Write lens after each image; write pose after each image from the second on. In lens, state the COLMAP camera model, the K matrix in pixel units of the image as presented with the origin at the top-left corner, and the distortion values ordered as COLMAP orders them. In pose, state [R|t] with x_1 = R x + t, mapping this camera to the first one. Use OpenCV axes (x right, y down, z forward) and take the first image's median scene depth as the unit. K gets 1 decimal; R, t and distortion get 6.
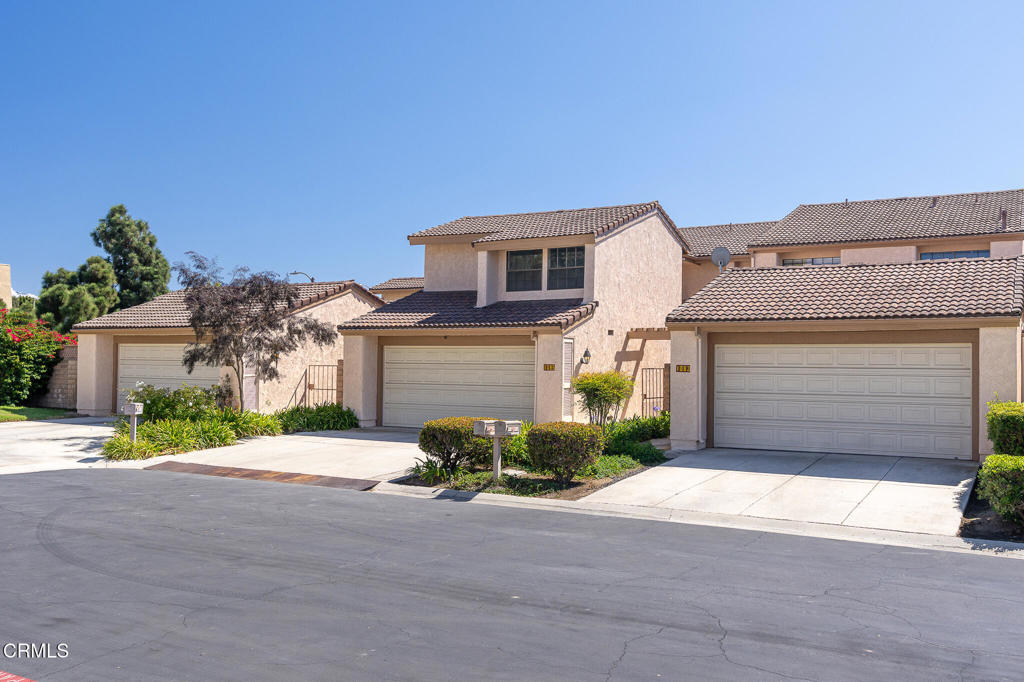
lens RADIAL K [[843.4, 0, 611.8], [0, 843.4, 340.8], [0, 0, 1]] dist [0.003296, 0.000897]
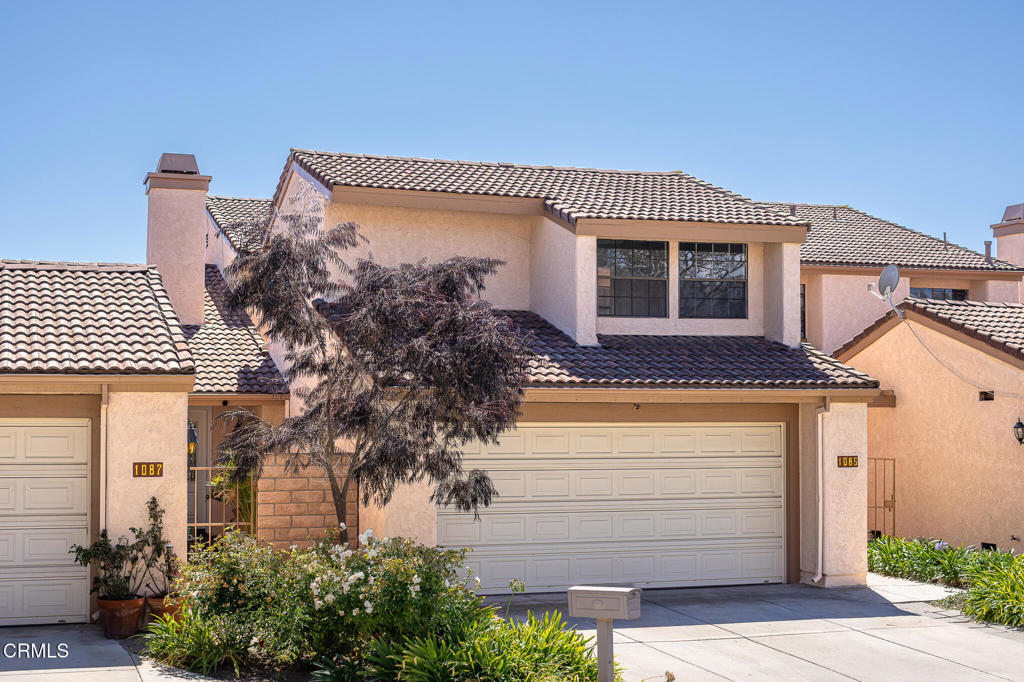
lens RADIAL K [[1551.2, 0, 512.0], [0, 1551.2, 341.0], [0, 0, 1]] dist [-0.079466, -0.019631]
pose [[0.715307, 0.039248, 0.697708, -0.832473], [-0.006062, 0.998732, -0.049967, 0.003820], [-0.698784, 0.031512, 0.714638, 0.372626]]
